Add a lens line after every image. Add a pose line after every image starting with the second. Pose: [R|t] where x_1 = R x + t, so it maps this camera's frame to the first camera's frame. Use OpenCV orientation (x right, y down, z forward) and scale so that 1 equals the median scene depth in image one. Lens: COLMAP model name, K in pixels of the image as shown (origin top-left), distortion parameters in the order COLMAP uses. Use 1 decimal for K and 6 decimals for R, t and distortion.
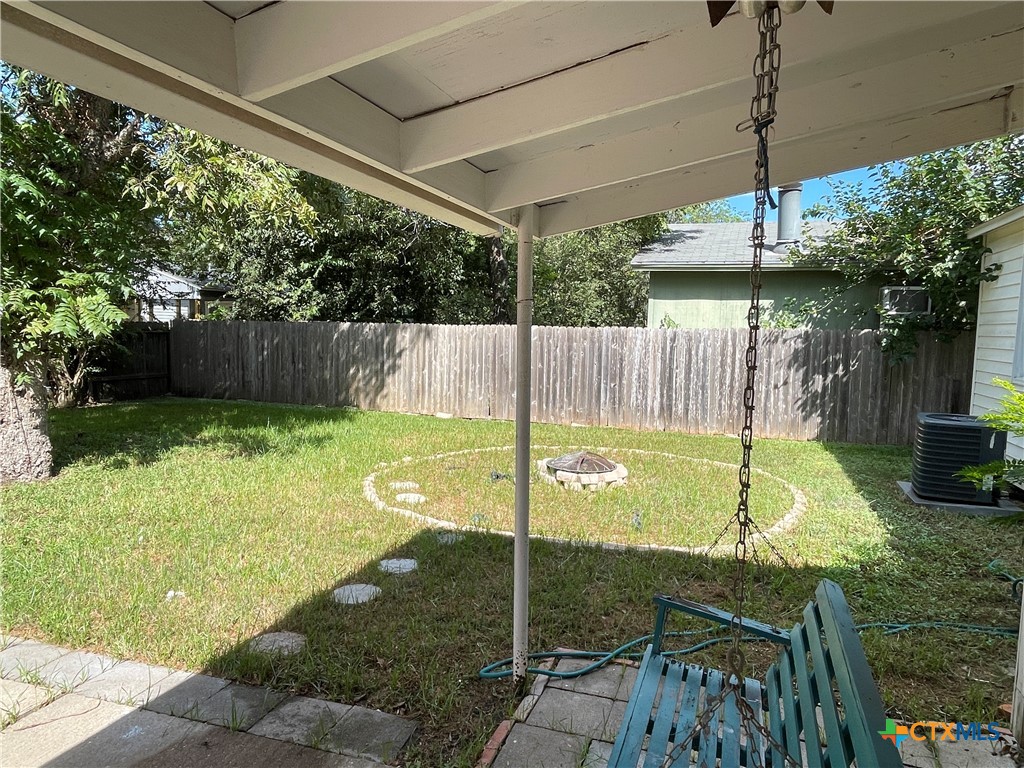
lens RADIAL K [[639.8, 0, 514.1], [0, 639.8, 387.5], [0, 0, 1]] dist [-0.001998, -0.010124]
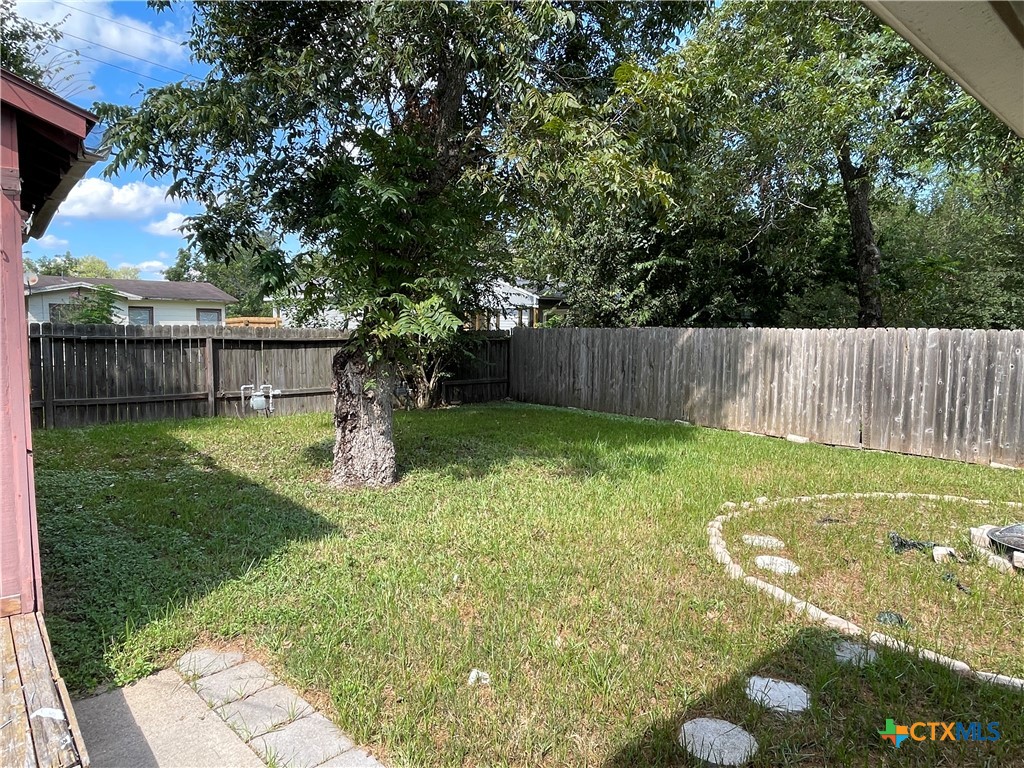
lens RADIAL K [[639.8, 0, 508.9], [0, 639.8, 385.2], [0, 0, 1]] dist [-0.001998, -0.010124]
pose [[0.875616, 0.028188, -0.482185, -0.041355], [-0.034388, 0.999400, -0.004021, -0.009754], [0.481782, 0.020102, 0.876060, 0.102147]]
